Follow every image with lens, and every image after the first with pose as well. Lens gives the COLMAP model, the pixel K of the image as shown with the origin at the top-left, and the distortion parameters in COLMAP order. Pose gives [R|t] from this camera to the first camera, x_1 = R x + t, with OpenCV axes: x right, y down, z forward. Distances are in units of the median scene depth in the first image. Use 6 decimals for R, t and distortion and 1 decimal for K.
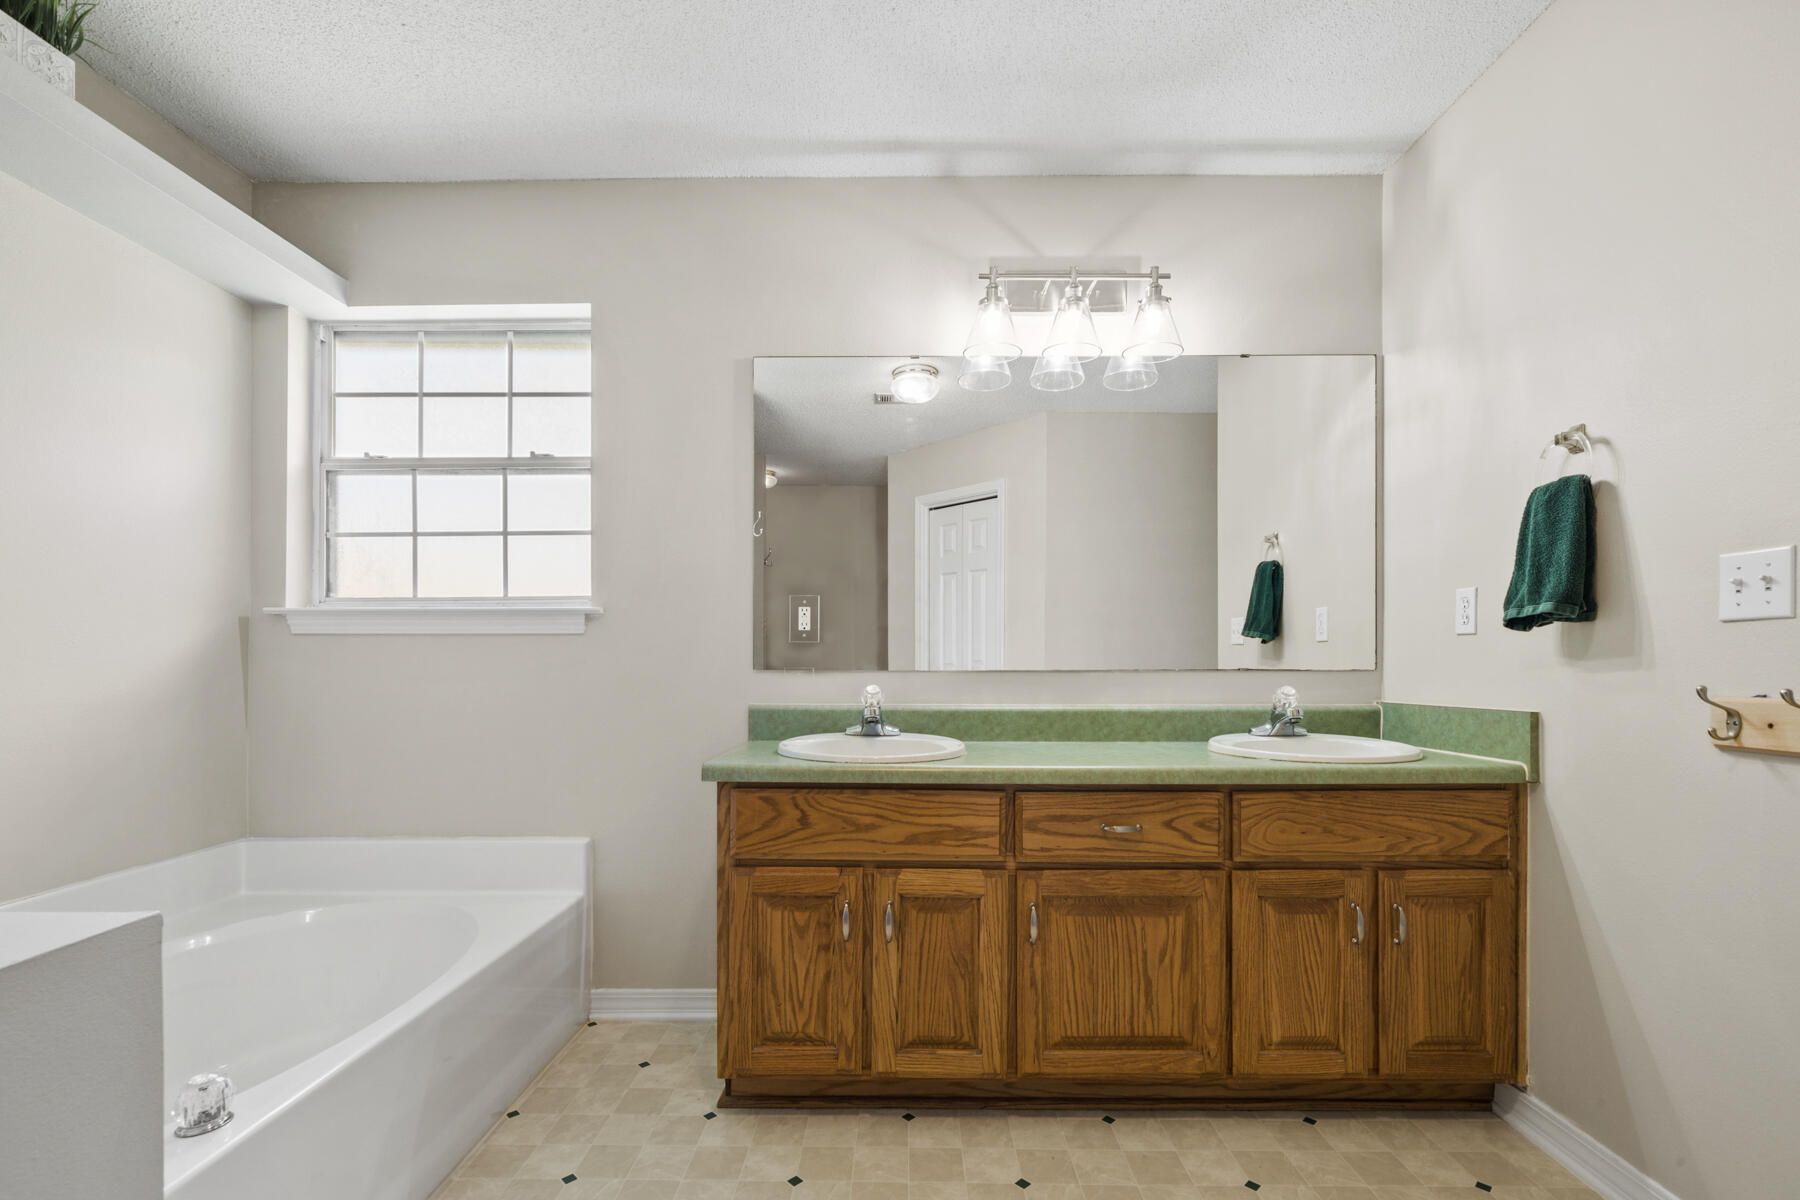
lens RADIAL K [[794.6, 0, 901.5], [0, 794.6, 655.0], [0, 0, 1]] dist [0.002564, 0.000585]
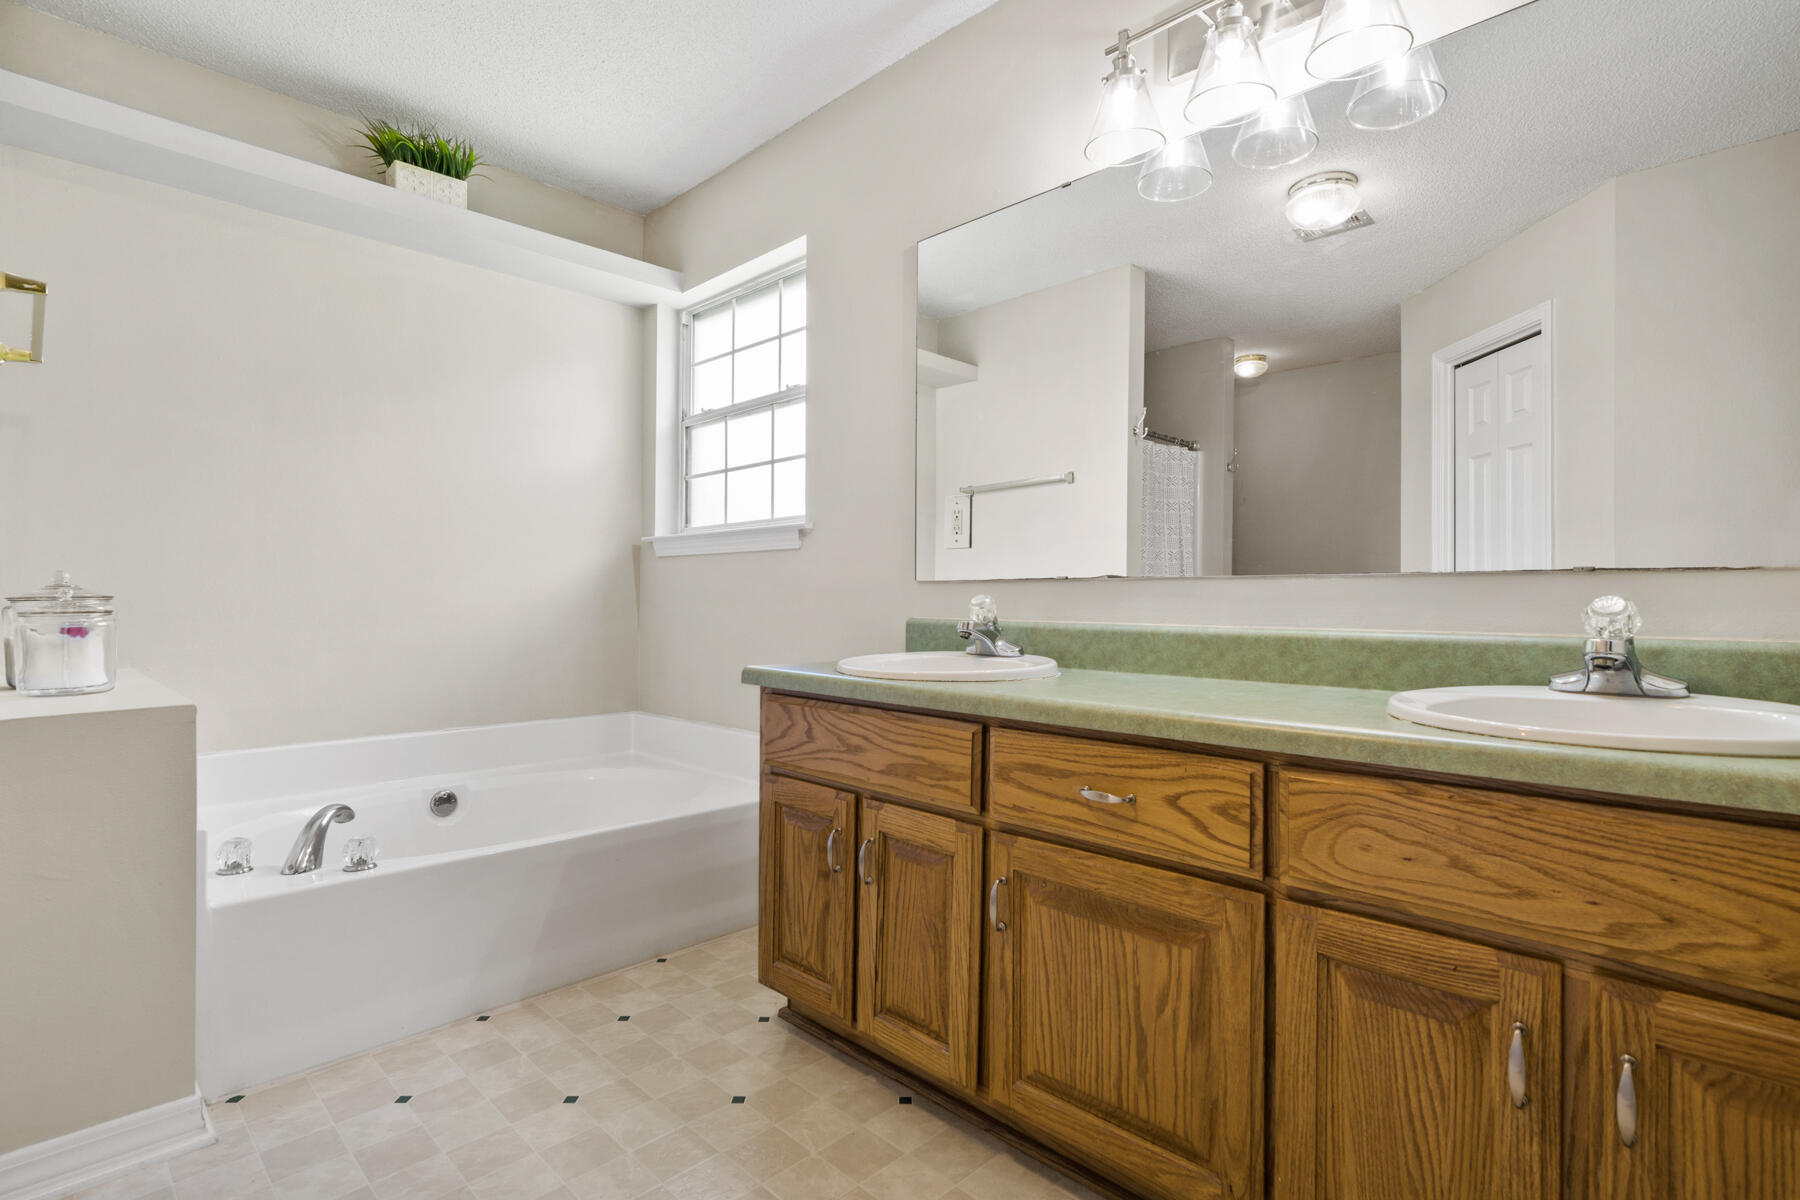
lens RADIAL K [[868.2, 0, 892.4], [0, 868.2, 592.2], [0, 0, 1]] dist [0.001959, -0.000085]
pose [[0.719200, -0.001162, -0.694802, 0.654849], [0.001094, 0.999999, -0.000541, 0.043511], [0.694802, -0.000371, 0.719201, 0.335845]]
